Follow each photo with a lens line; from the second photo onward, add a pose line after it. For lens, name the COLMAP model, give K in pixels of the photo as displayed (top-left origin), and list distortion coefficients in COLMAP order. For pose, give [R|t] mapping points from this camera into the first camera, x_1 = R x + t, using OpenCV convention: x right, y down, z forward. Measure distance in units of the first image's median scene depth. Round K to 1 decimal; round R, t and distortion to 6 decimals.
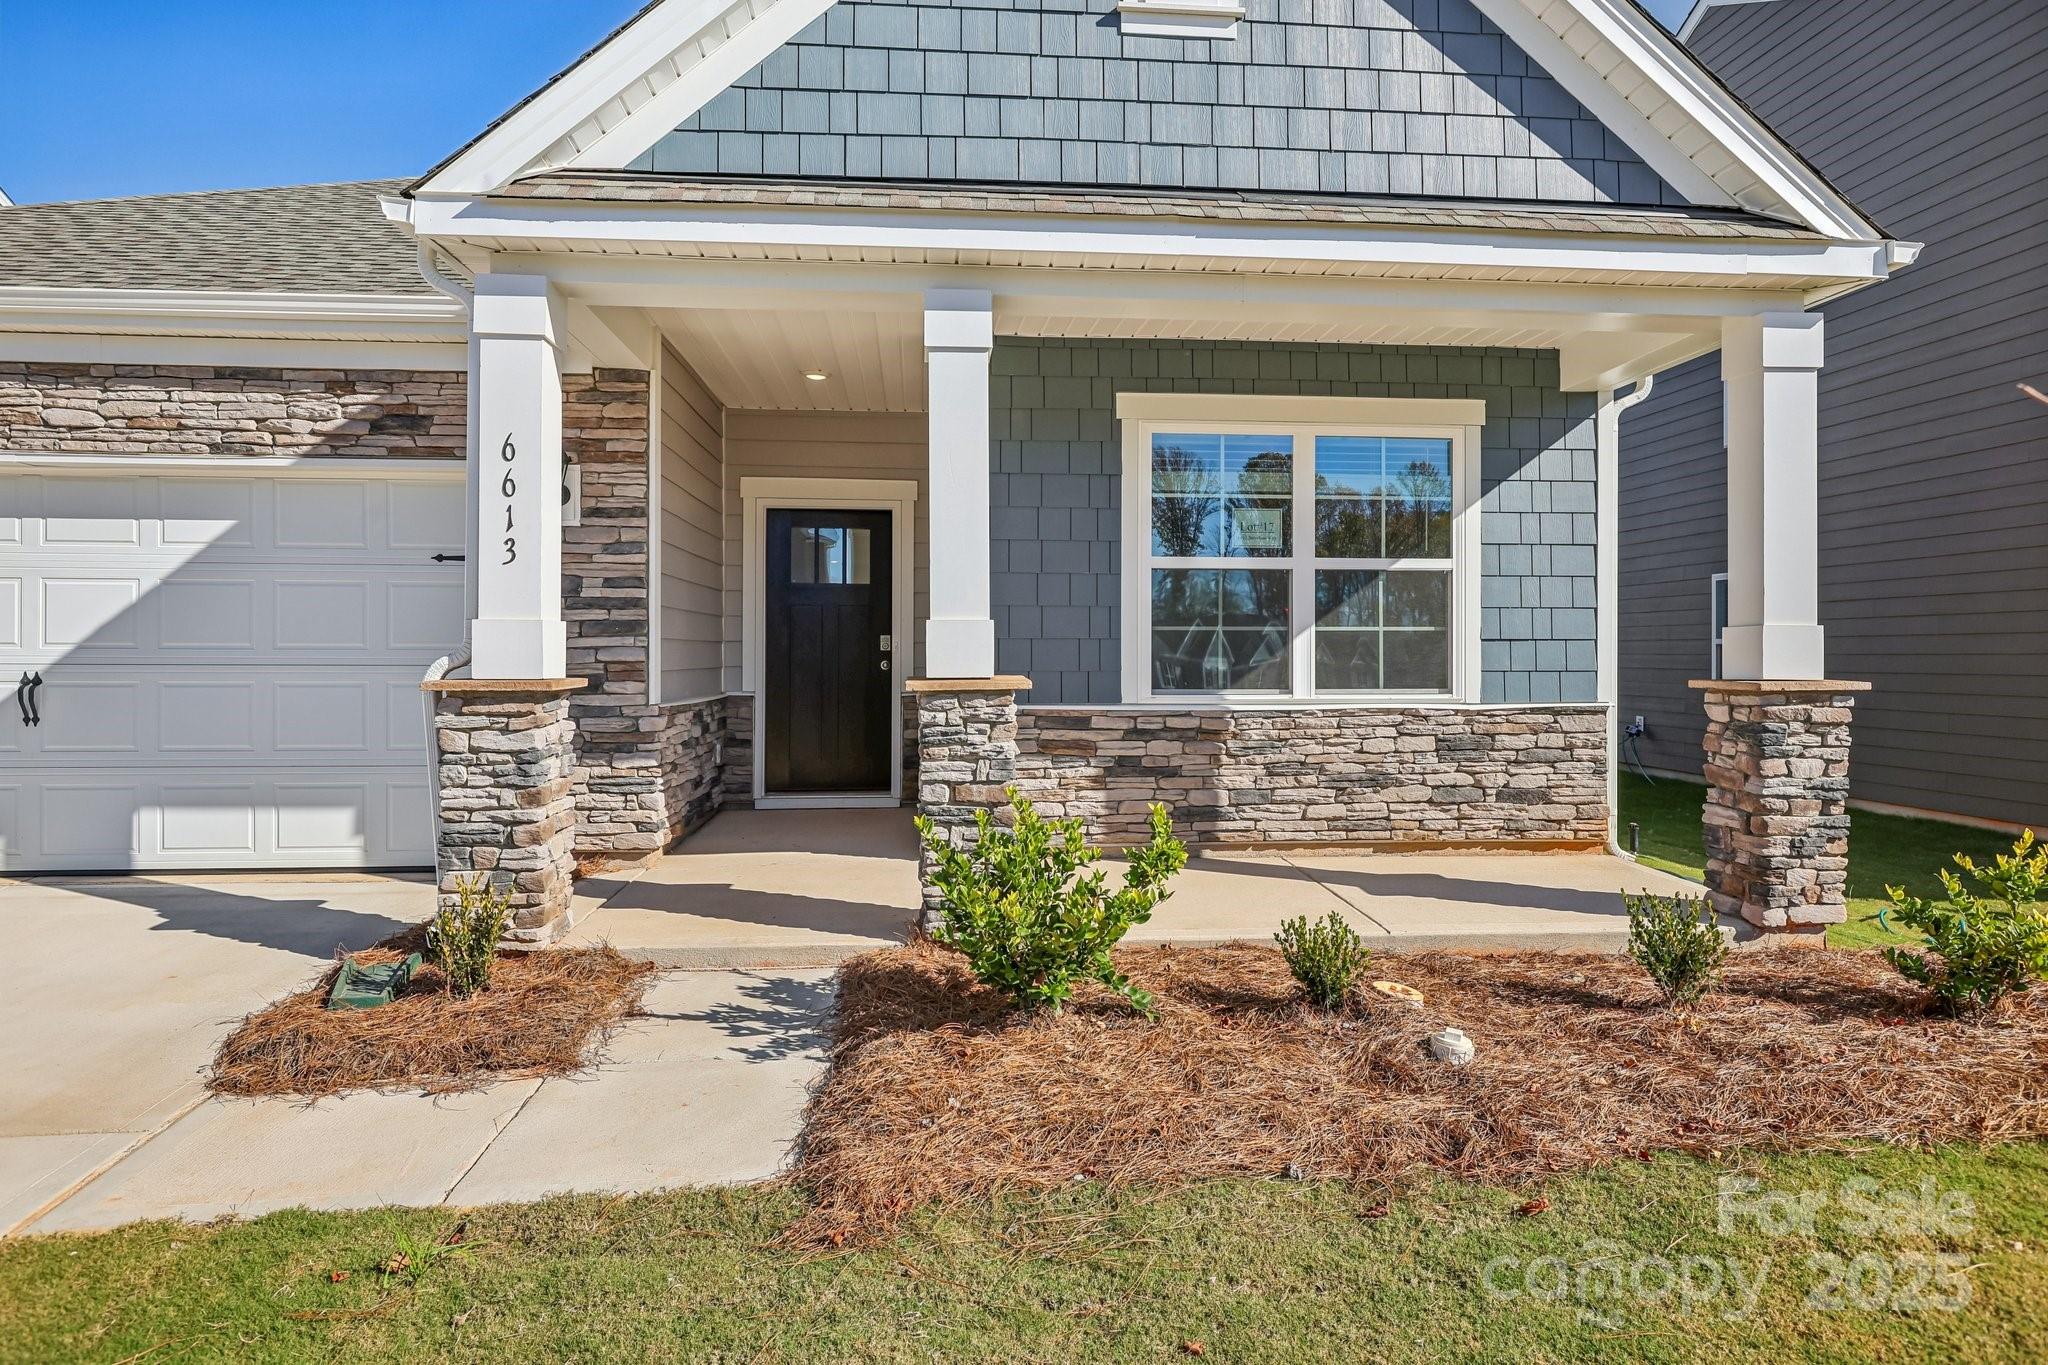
lens RADIAL K [[1203.0, 0, 1032.6], [0, 1203.0, 654.1], [0, 0, 1]] dist [0.005199, 0.000618]
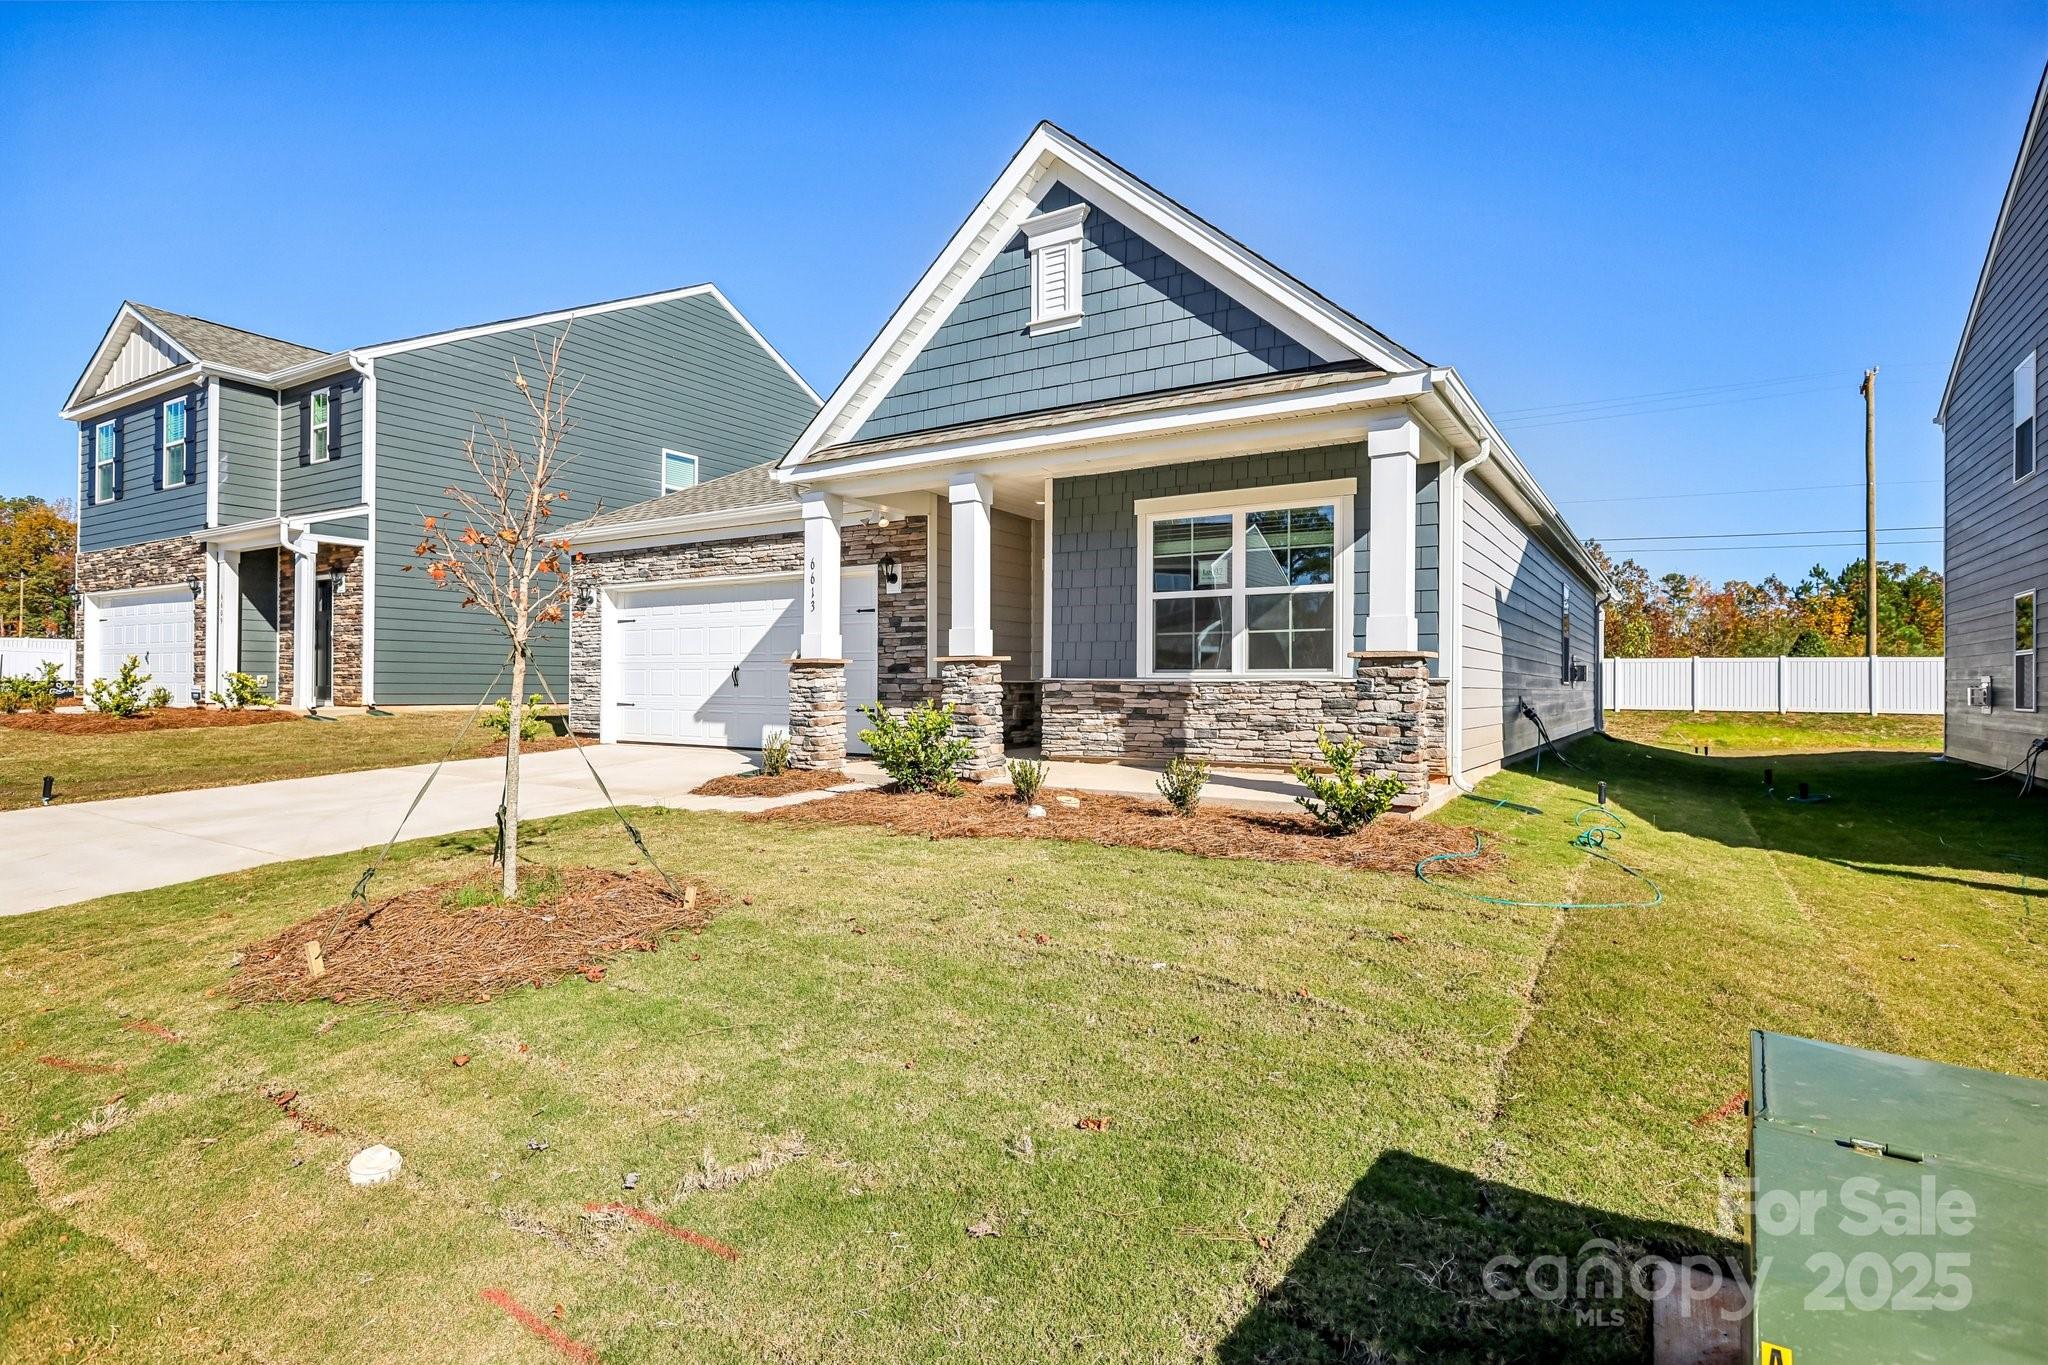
lens RADIAL K [[1044.7, 0, 1021.9], [0, 1044.7, 681.3], [0, 0, 1]] dist [-0.001892, -0.000043]
pose [[0.793948, -0.001316, -0.607984, 0.863227], [-0.004466, 0.999958, -0.007997, 0.059055], [0.607969, 0.009064, 0.793909, -0.303989]]
